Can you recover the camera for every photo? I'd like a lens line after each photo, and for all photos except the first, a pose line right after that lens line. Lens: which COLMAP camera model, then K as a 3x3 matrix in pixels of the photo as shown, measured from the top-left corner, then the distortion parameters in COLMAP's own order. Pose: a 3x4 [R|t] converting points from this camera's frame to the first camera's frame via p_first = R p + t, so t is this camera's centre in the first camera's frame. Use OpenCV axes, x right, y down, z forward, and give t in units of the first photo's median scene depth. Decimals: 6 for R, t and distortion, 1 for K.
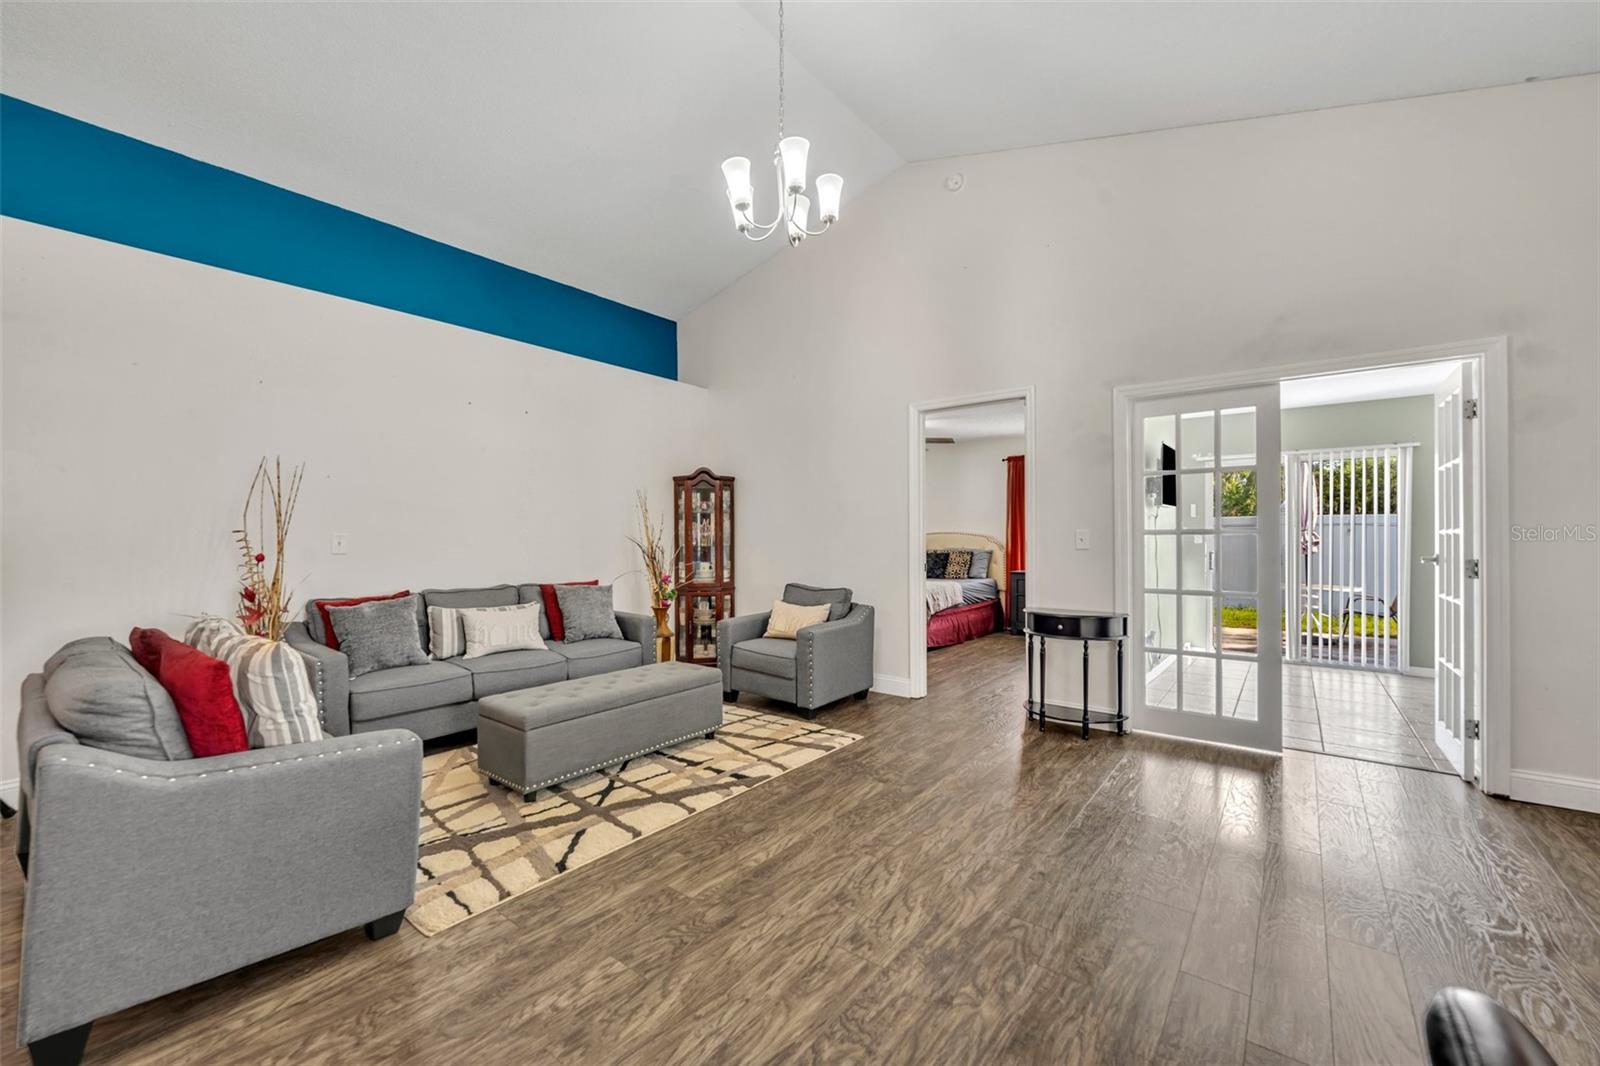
lens RADIAL K [[638.5, 0, 790.3], [0, 638.5, 538.2], [0, 0, 1]] dist [0.000412, -0.000237]
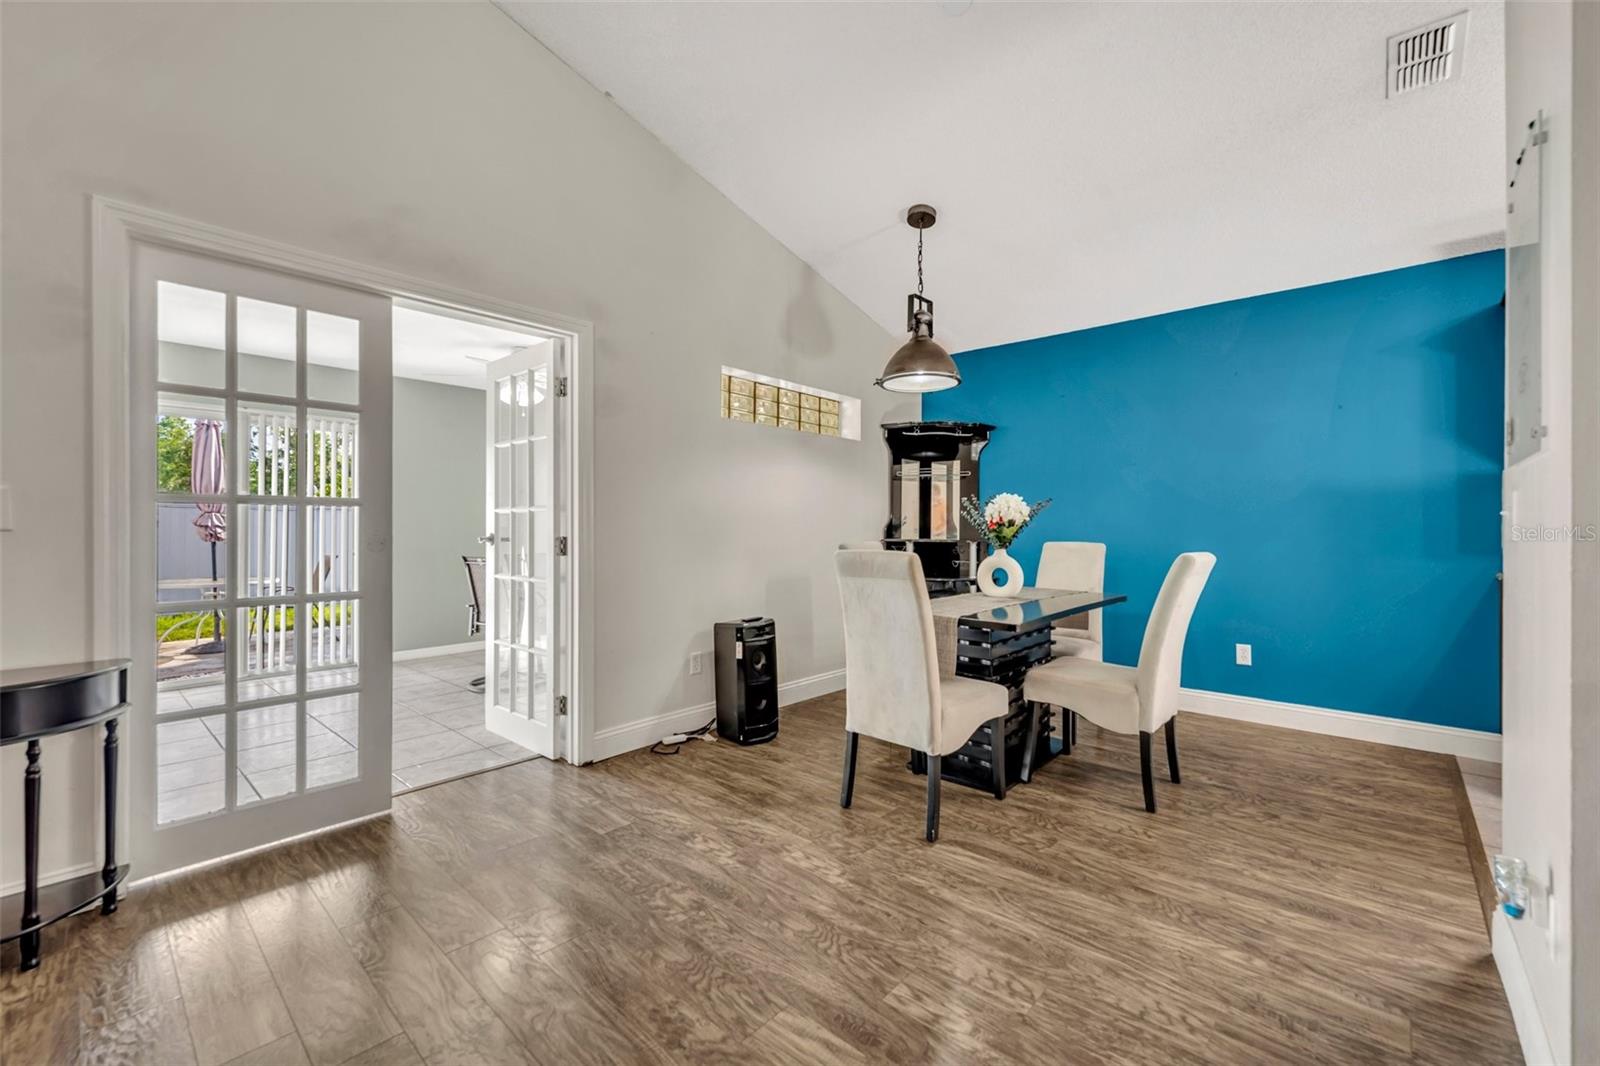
lens RADIAL K [[658.8, 0, 818.7], [0, 658.8, 526.8], [0, 0, 1]] dist [-0.010116, -0.000074]
pose [[0.033649, 0.002243, 0.999431, 0.040501], [-0.003519, 0.999992, -0.002126, 0.014798], [-0.999428, -0.003445, 0.033657, 0.471154]]
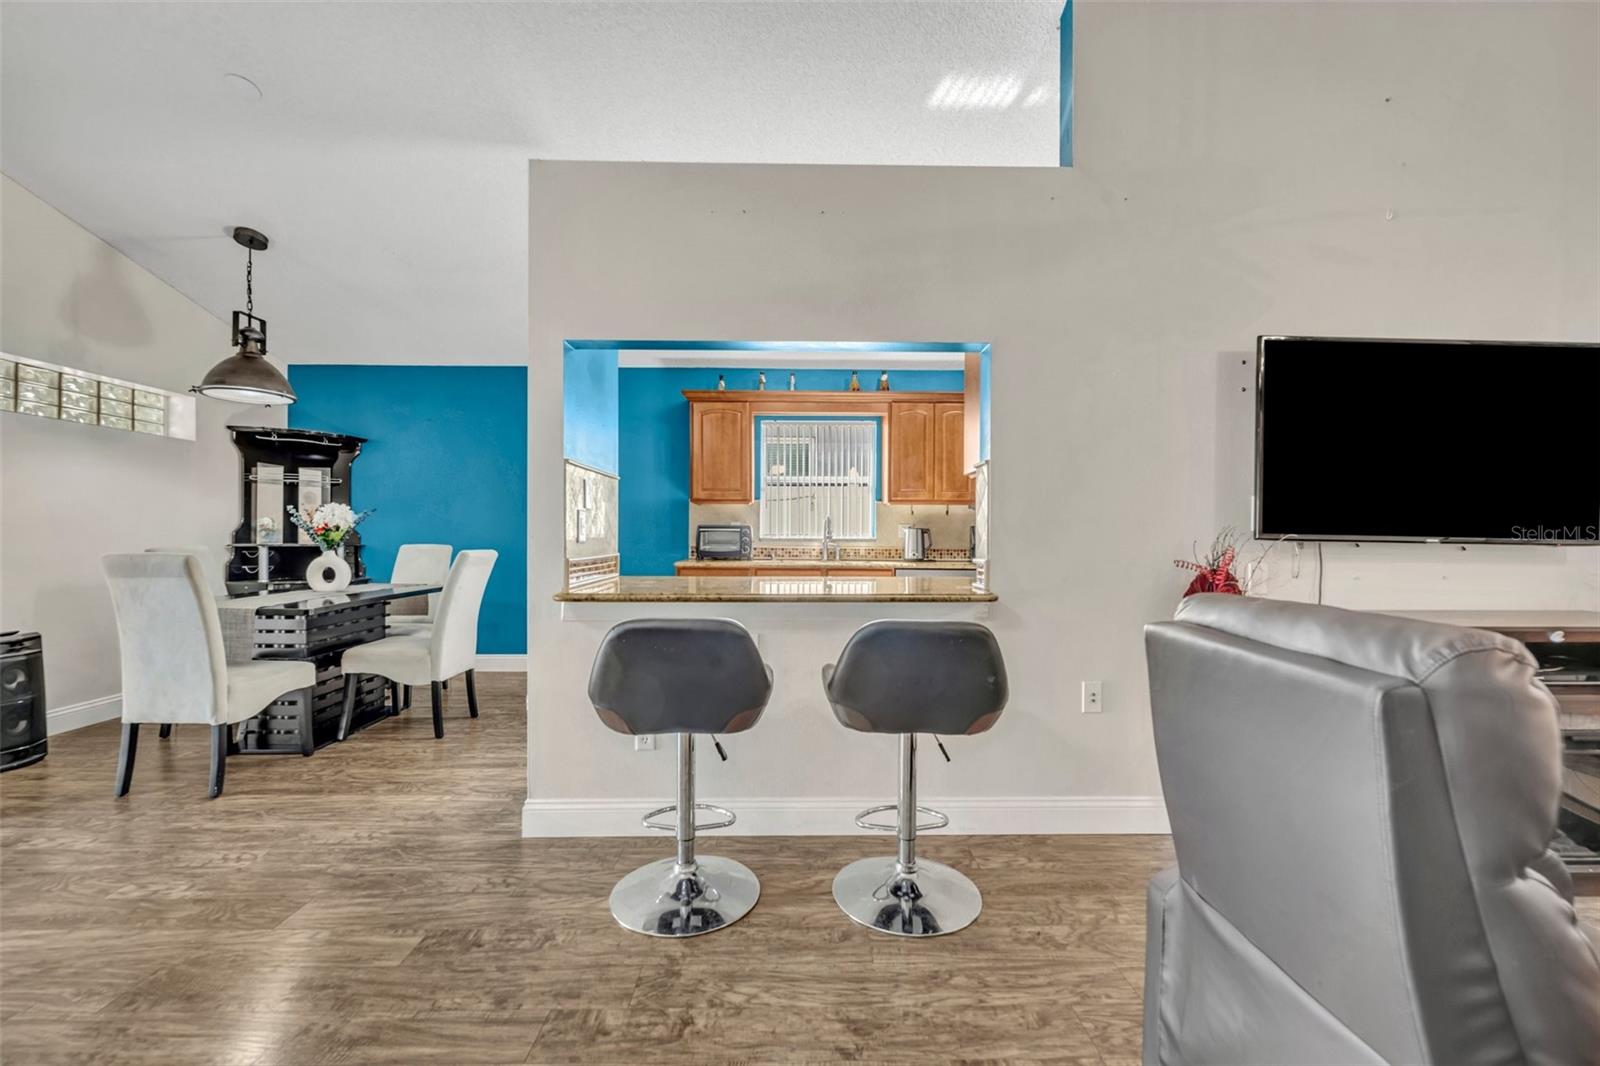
lens RADIAL K [[638.5, 0, 790.3], [0, 638.5, 538.2], [0, 0, 1]] dist [0.000412, -0.000237]
pose [[-0.645514, -0.006797, 0.763718, -0.293999], [-0.004487, 0.999977, 0.005107, 0.013587], [-0.763735, -0.000130, -0.645530, 0.354616]]
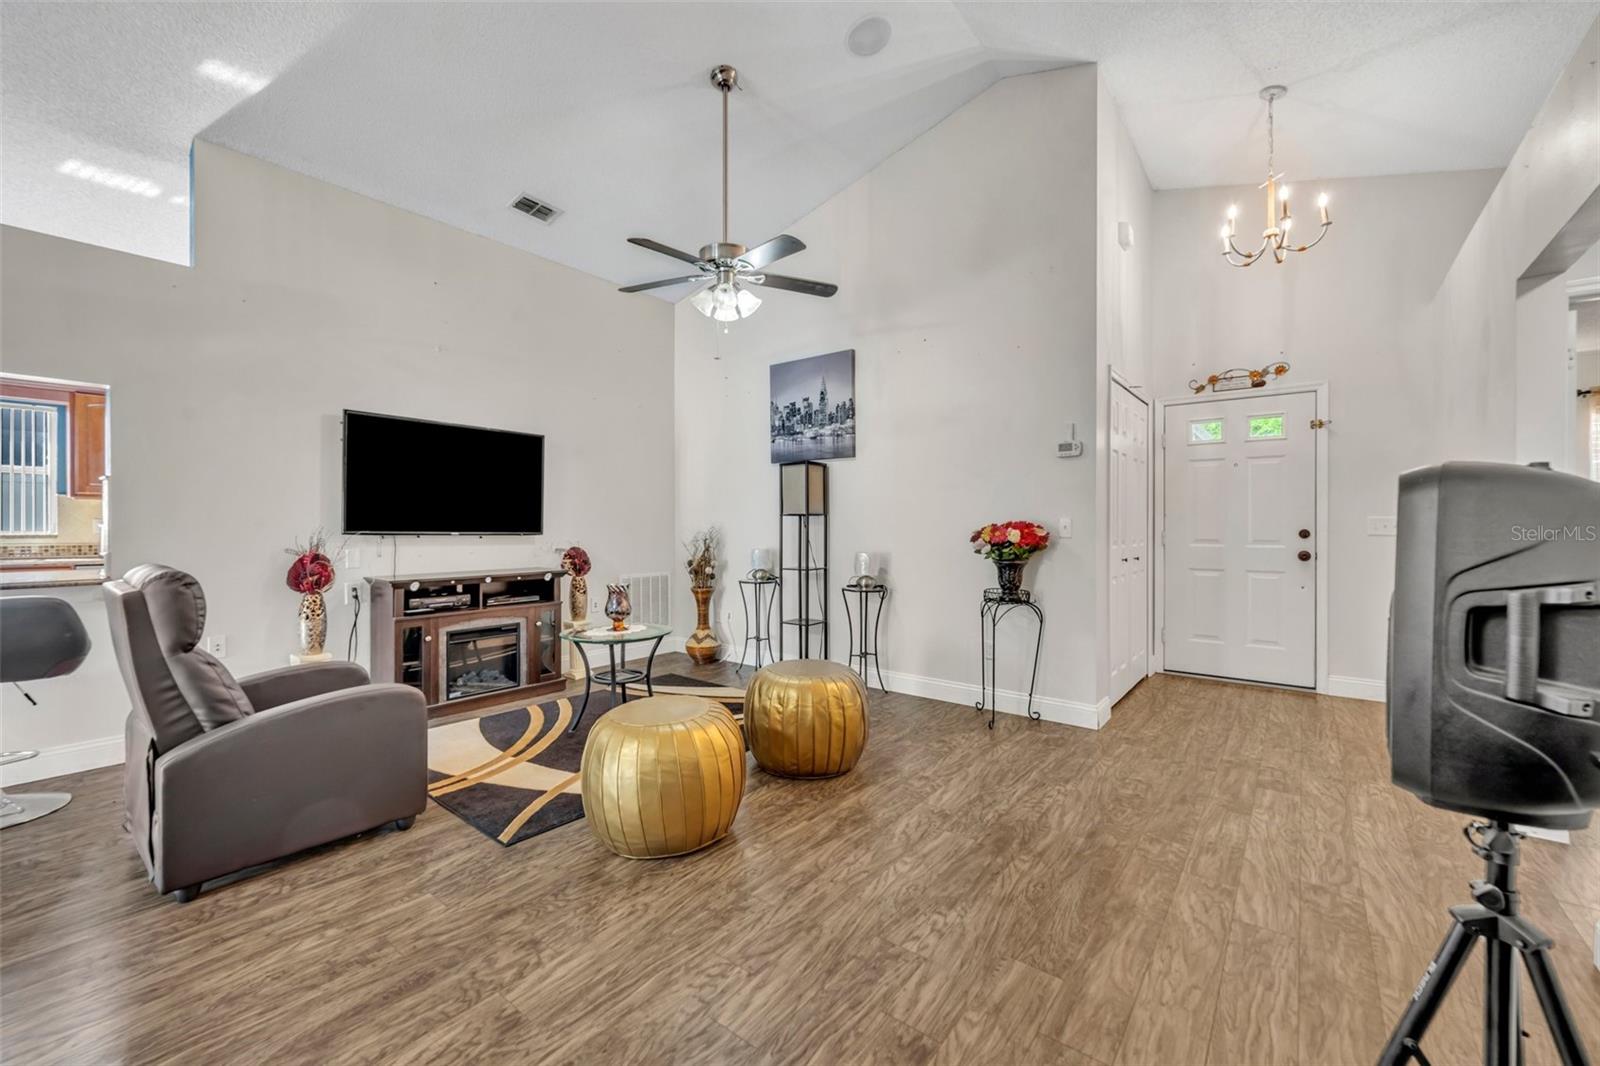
lens RADIAL K [[650.3, 0, 777.2], [0, 650.3, 528.5], [0, 0, 1]] dist [0.001929, 0.000622]
pose [[-0.999991, -0.000911, -0.004252, -0.810528], [-0.000931, 0.999989, 0.004575, 0.001216], [0.004248, 0.004579, -0.999980, 0.646542]]
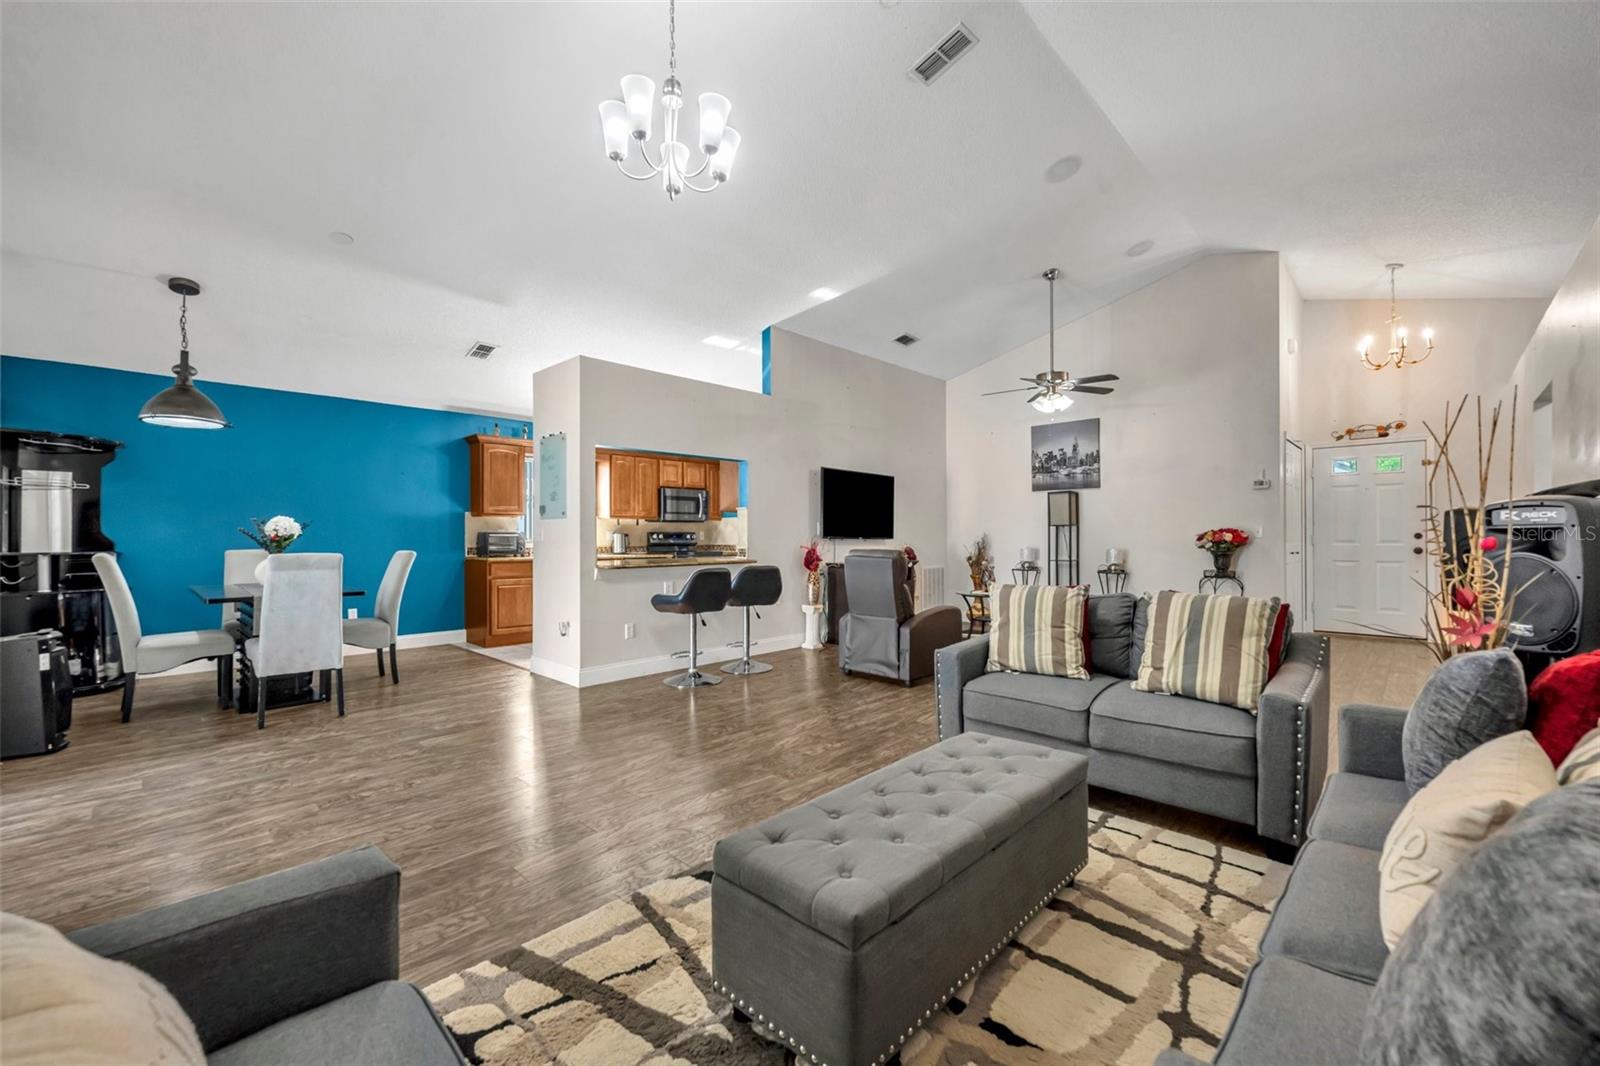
lens RADIAL K [[638.5, 0, 790.3], [0, 638.5, 538.2], [0, 0, 1]] dist [0.000412, -0.000237]
pose [[-0.995358, 0.003963, 0.096162, -0.196259], [0.004231, 0.999988, 0.002579, 0.010963], [-0.096151, 0.002974, -0.995362, 1.416607]]
